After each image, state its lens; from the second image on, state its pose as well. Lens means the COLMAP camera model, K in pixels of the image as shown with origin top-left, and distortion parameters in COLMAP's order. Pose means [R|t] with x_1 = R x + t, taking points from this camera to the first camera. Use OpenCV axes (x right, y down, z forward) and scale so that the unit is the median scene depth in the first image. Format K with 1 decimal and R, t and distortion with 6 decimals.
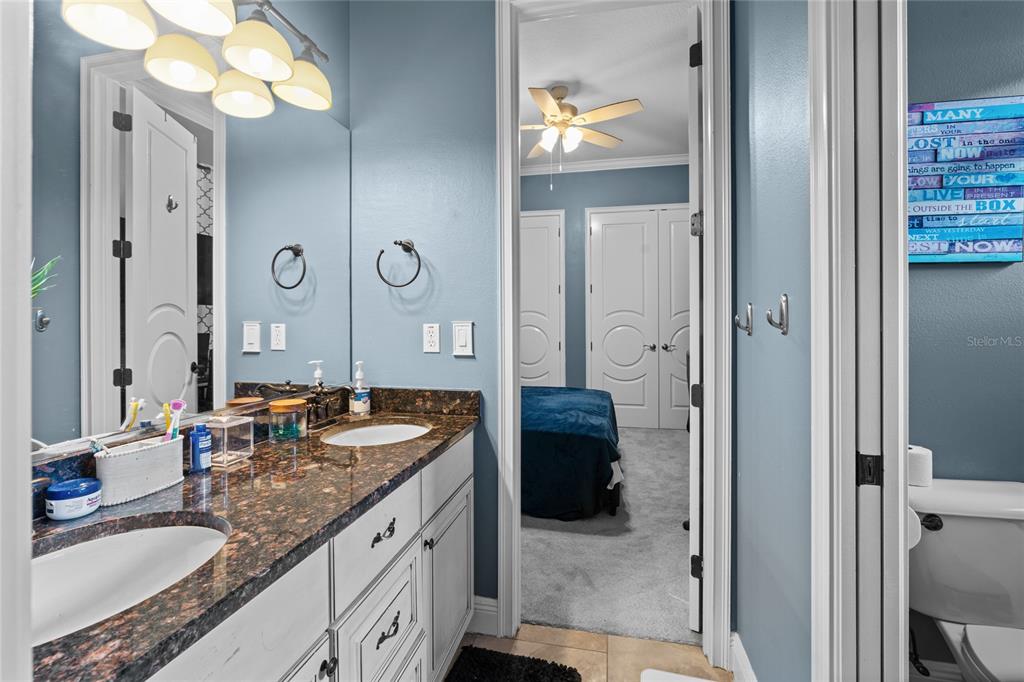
lens RADIAL K [[465.5, 0, 515.8], [0, 465.5, 320.1], [0, 0, 1]] dist [-0.003182, -0.000160]
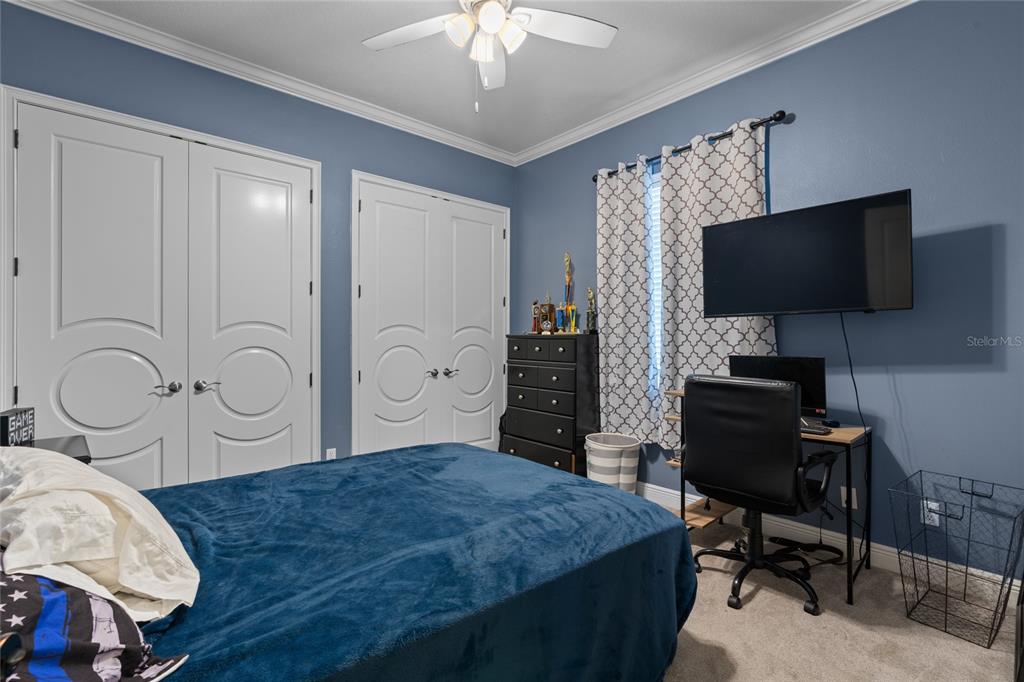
lens RADIAL K [[465.5, 0, 512.0], [0, 465.5, 340.2], [0, 0, 1]] dist [-0.003182, -0.000160]
pose [[0.612800, 0.000004, 0.790238, -0.240870], [-0.004551, 0.999983, 0.003525, -0.000557], [-0.790225, -0.005756, 0.612790, 0.420957]]
